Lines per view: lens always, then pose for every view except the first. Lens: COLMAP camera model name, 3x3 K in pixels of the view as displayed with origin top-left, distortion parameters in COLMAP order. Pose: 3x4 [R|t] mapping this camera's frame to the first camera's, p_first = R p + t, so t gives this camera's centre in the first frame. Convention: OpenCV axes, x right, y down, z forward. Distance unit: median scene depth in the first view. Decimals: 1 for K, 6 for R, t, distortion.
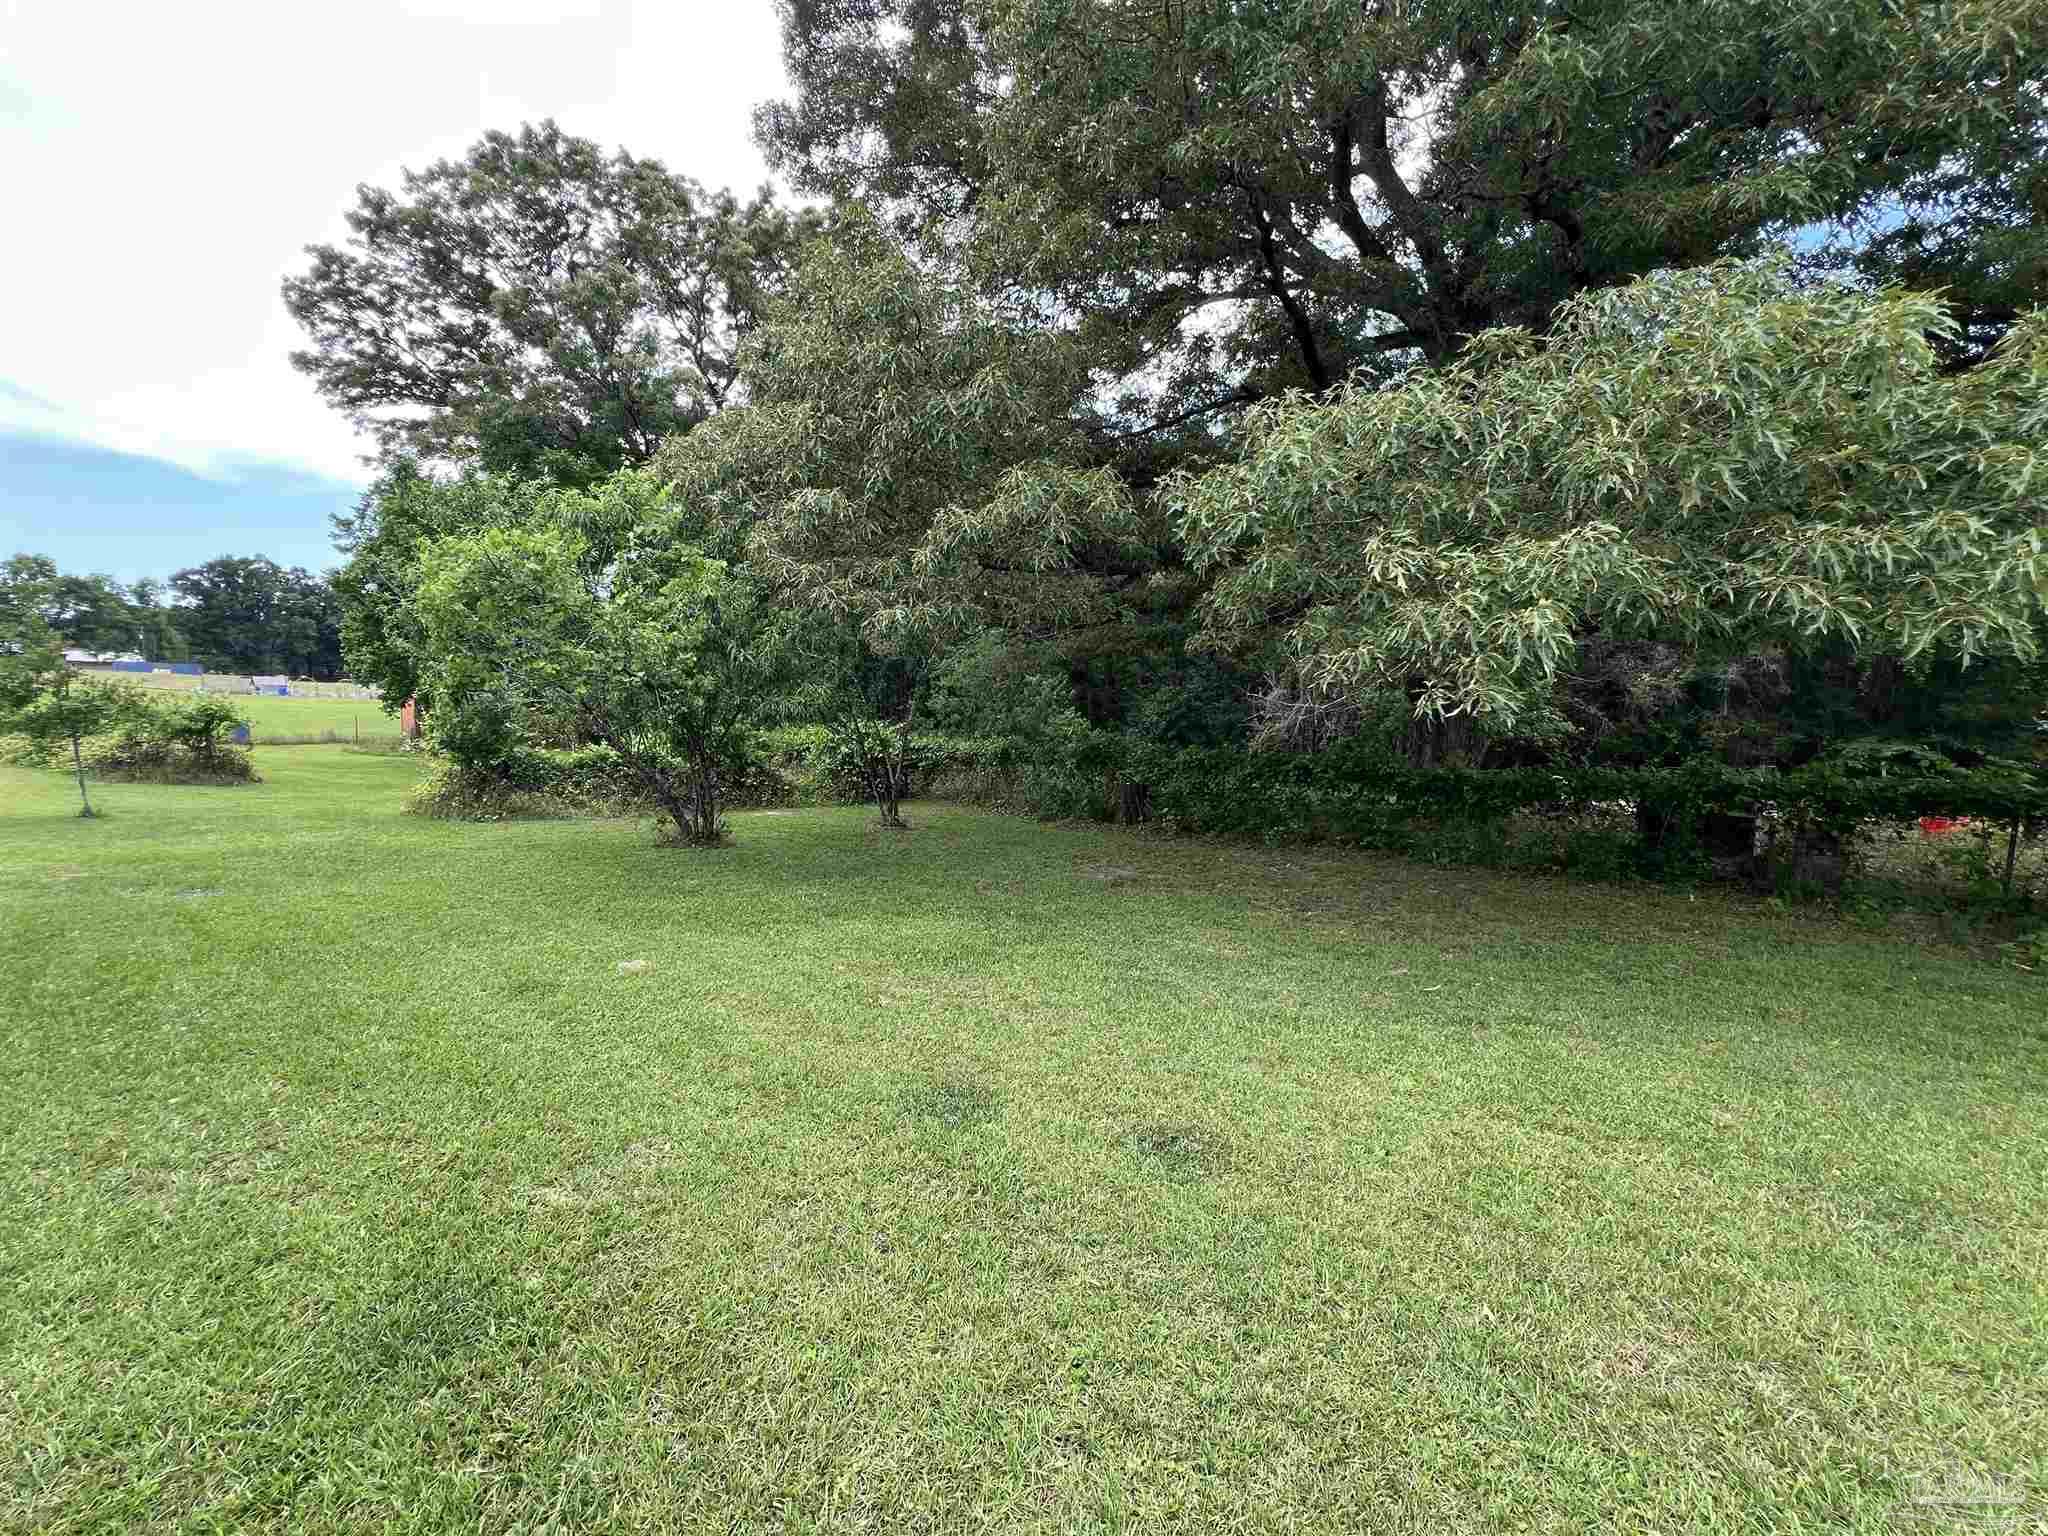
lens RADIAL K [[836.0, 0, 1024.0], [0, 836.0, 768.0], [0, 0, 1]] dist [0.001427, 0.003374]
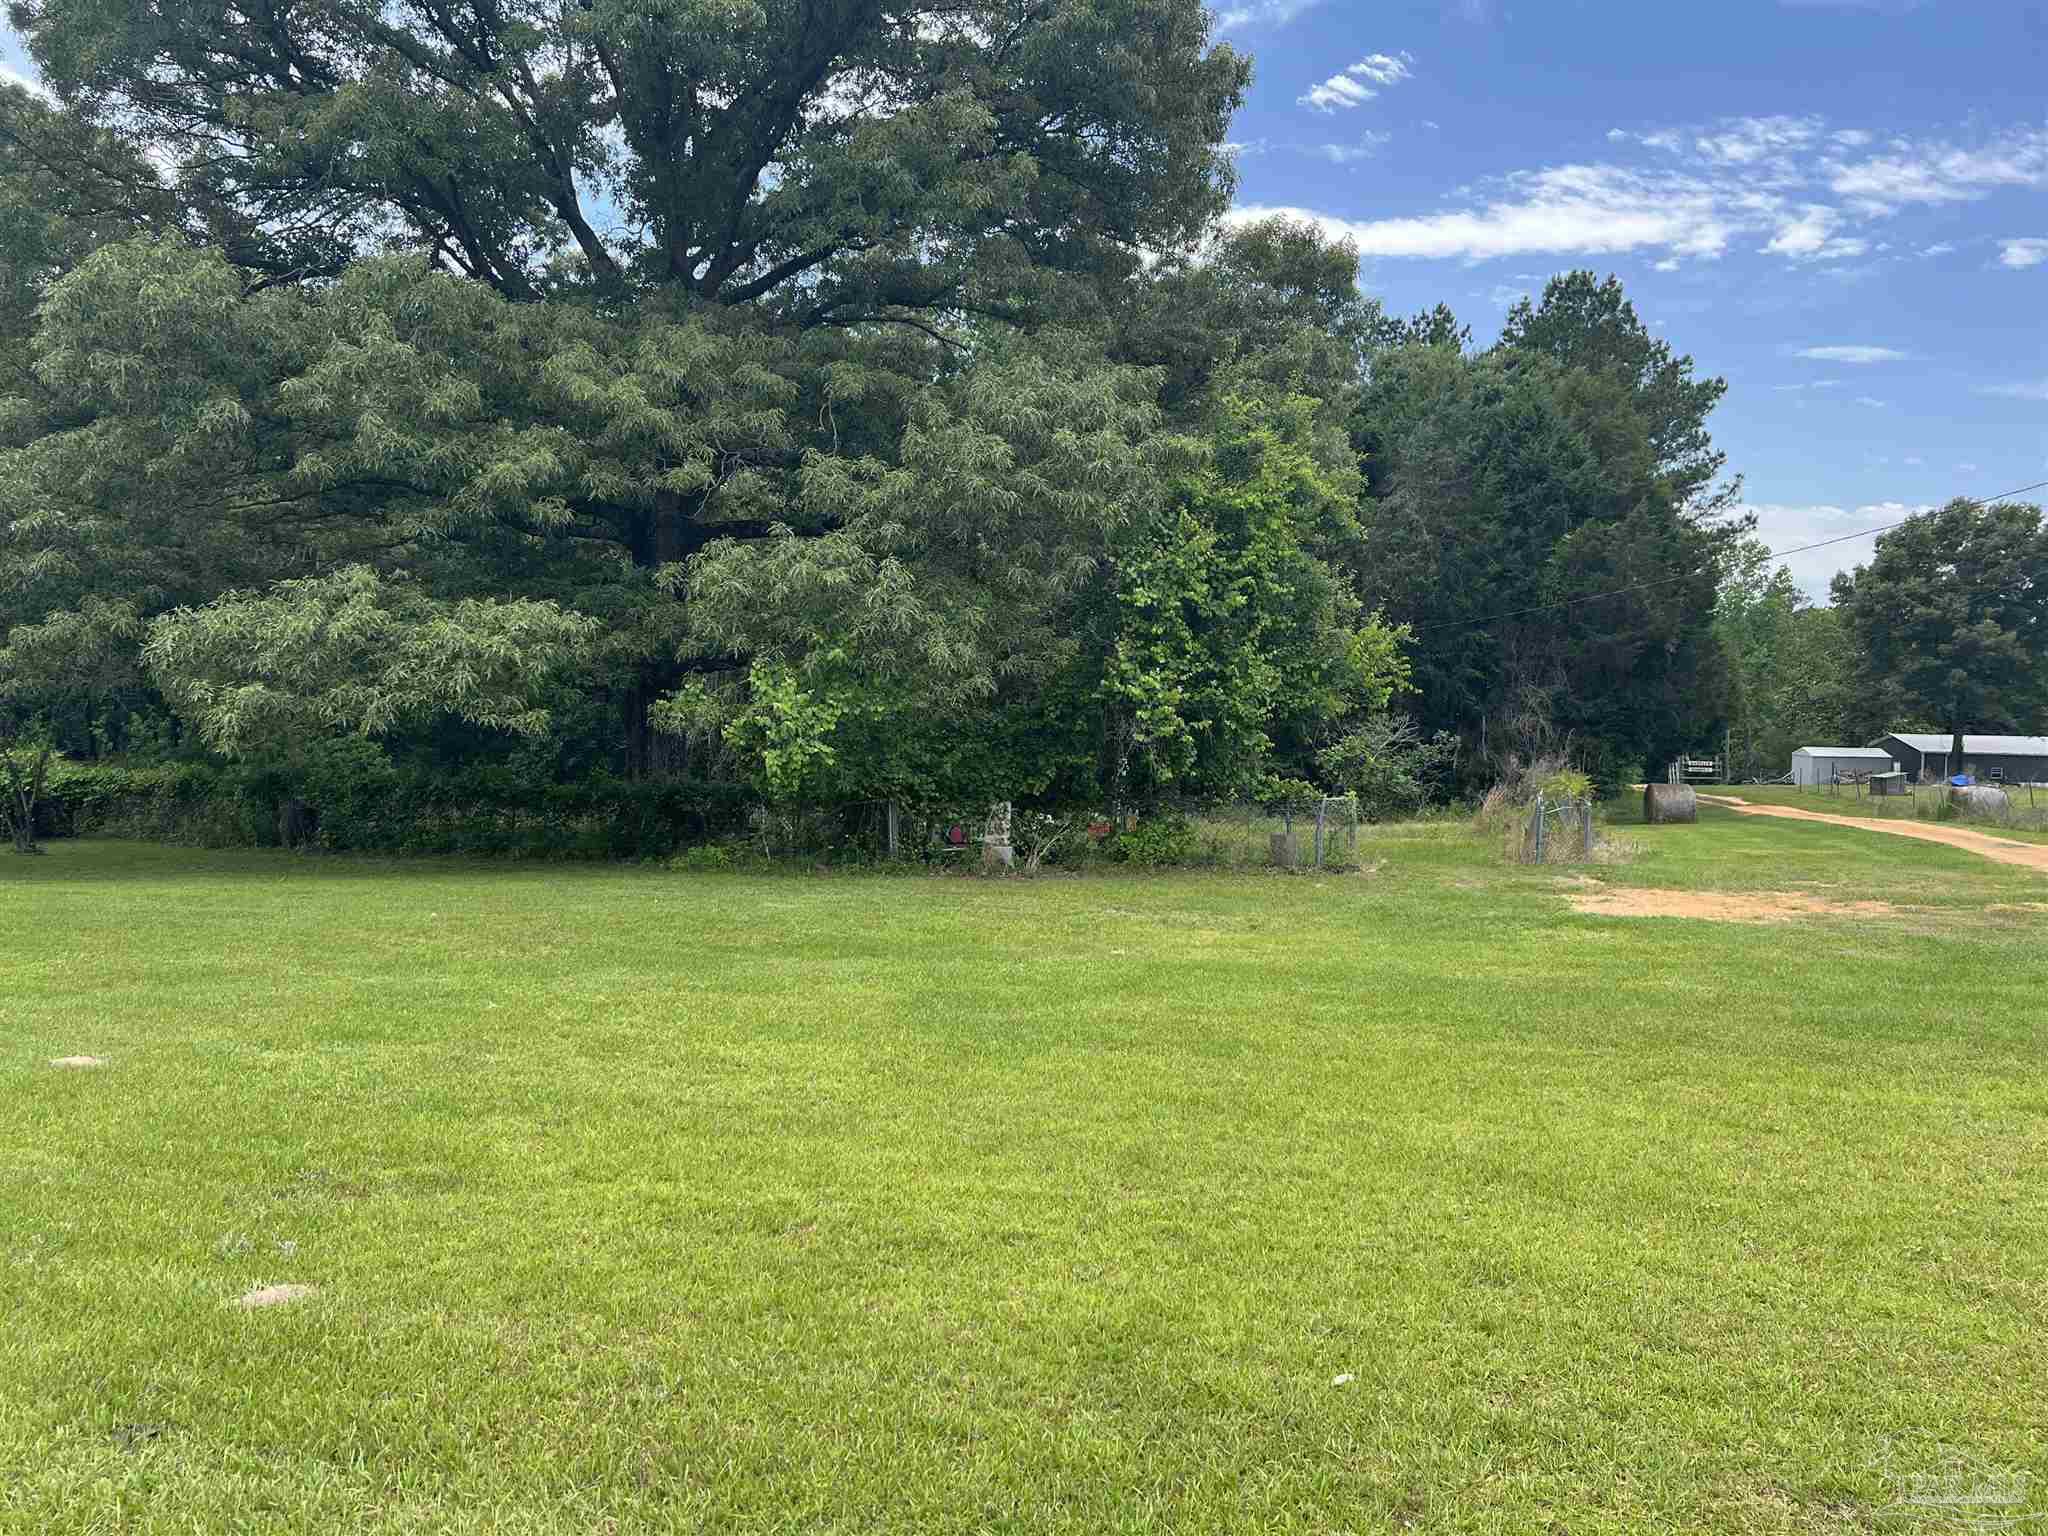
lens RADIAL K [[1556.6, 0, 1024.0], [0, 1556.6, 768.0], [0, 0, 1]] dist [0.006217, 0.000445]
pose [[0.938535, -0.014726, 0.344871, 0.284489], [0.026896, 0.999172, -0.030532, 0.047806], [-0.344136, 0.037931, 0.938153, -1.045061]]
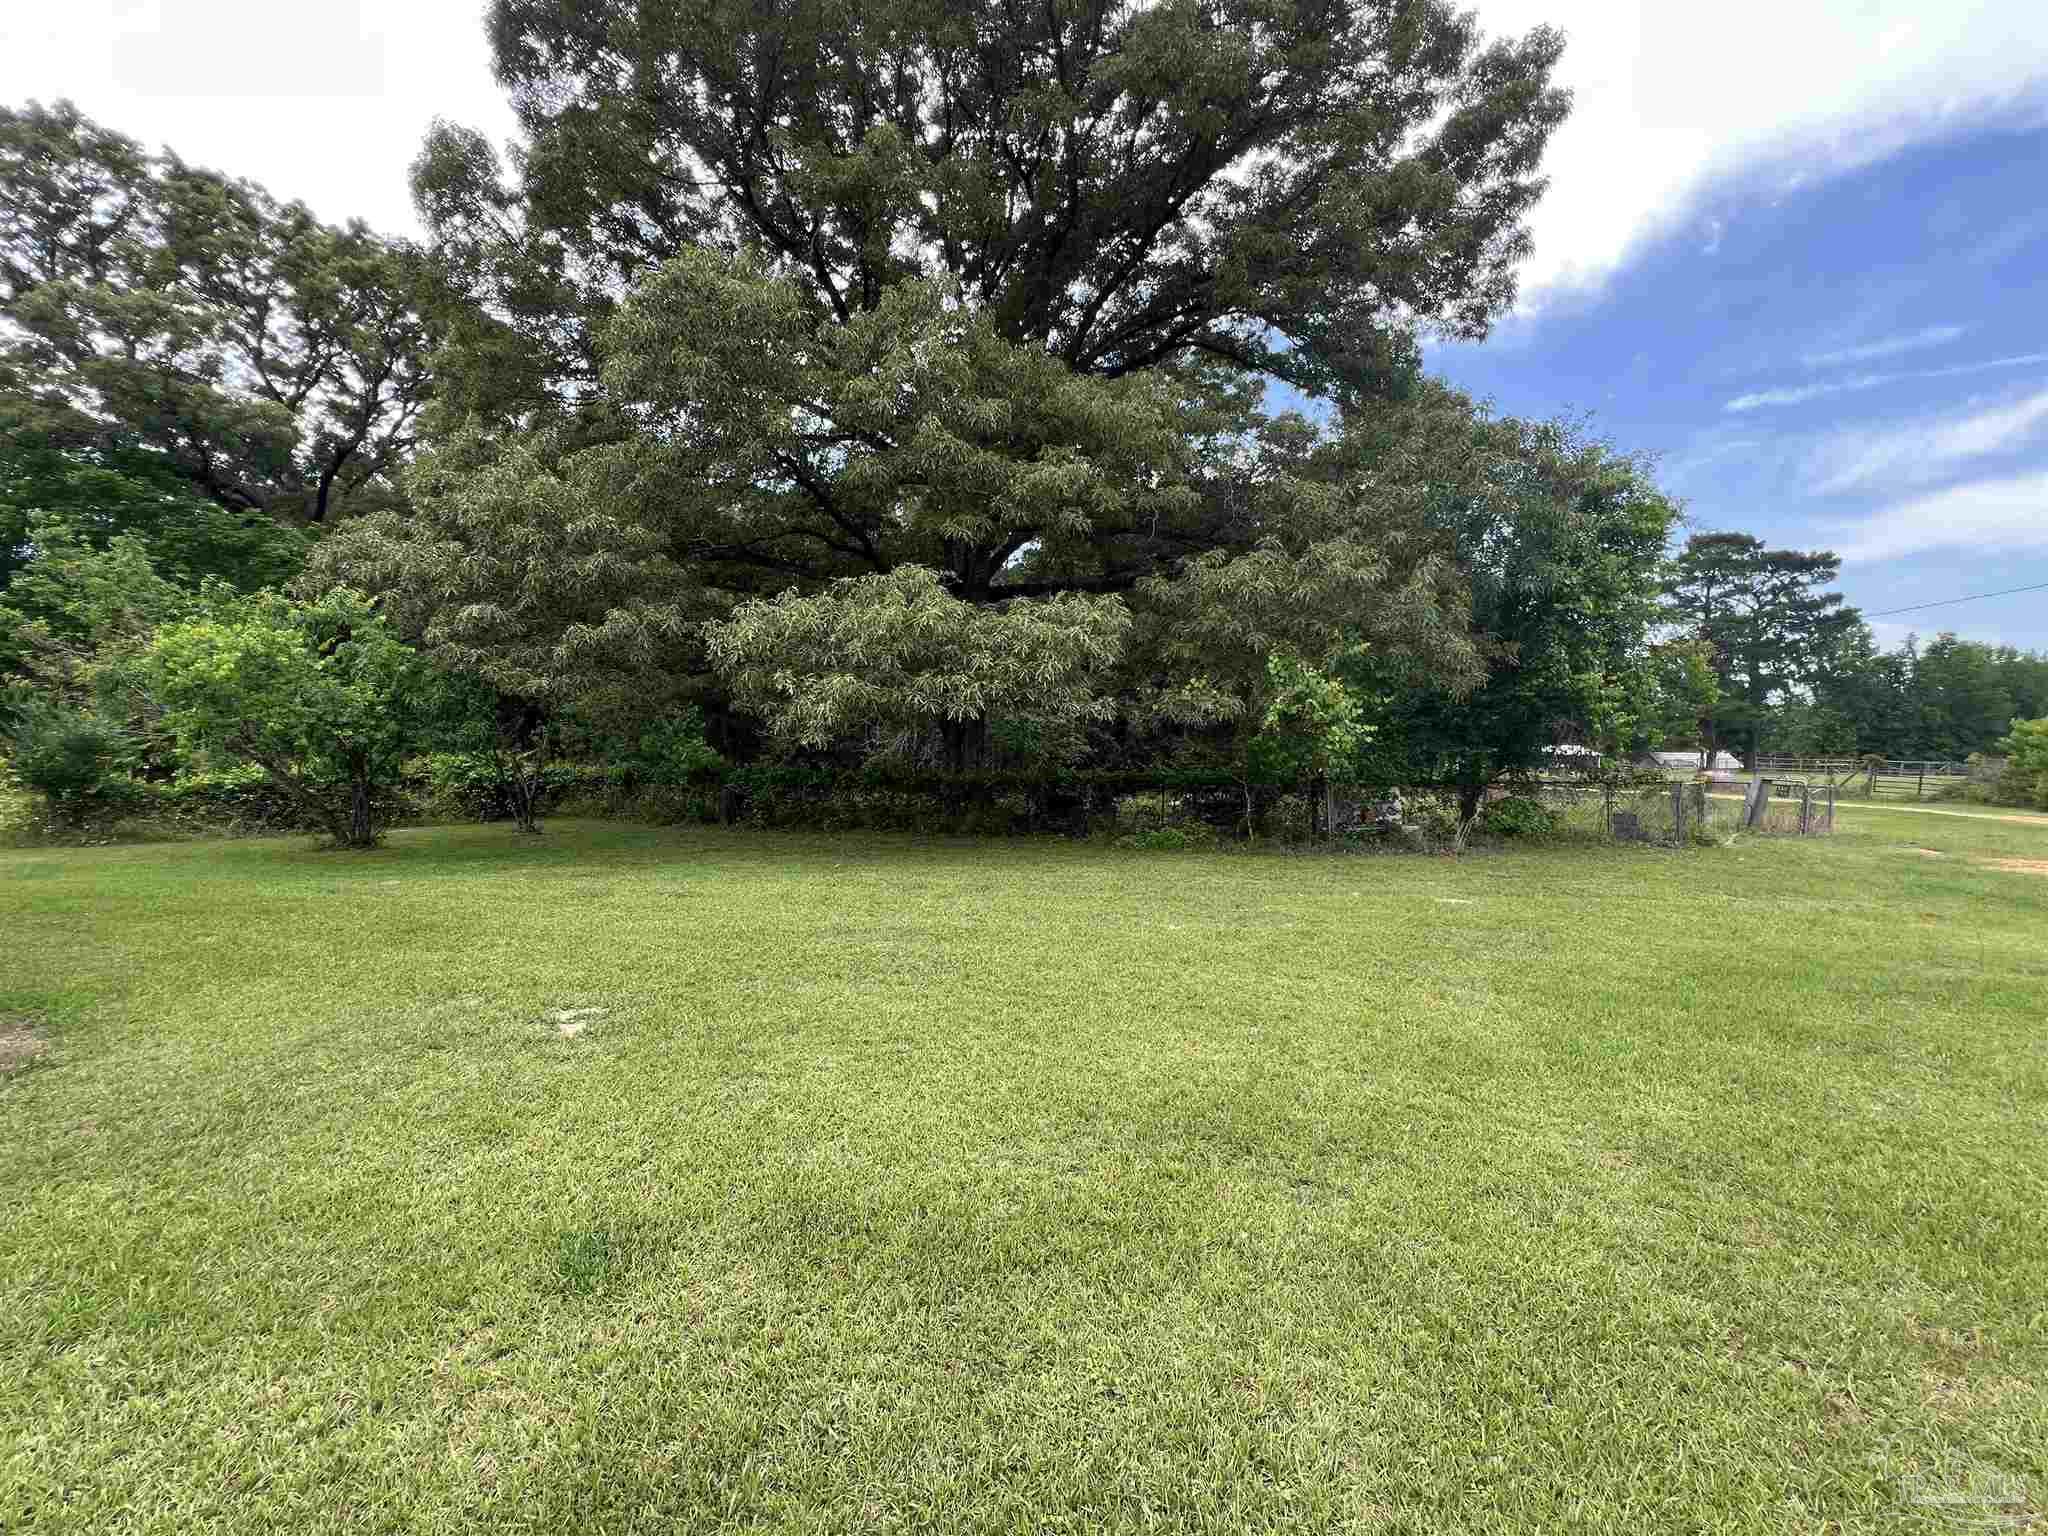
lens RADIAL K [[836.0, 0, 1024.0], [0, 836.0, 768.0], [0, 0, 1]] dist [0.001427, 0.003374]
pose [[0.918461, -0.019667, 0.395022, 0.028333], [0.032316, 0.999155, -0.025394, 0.023978], [-0.394189, 0.036089, 0.918321, -0.384146]]
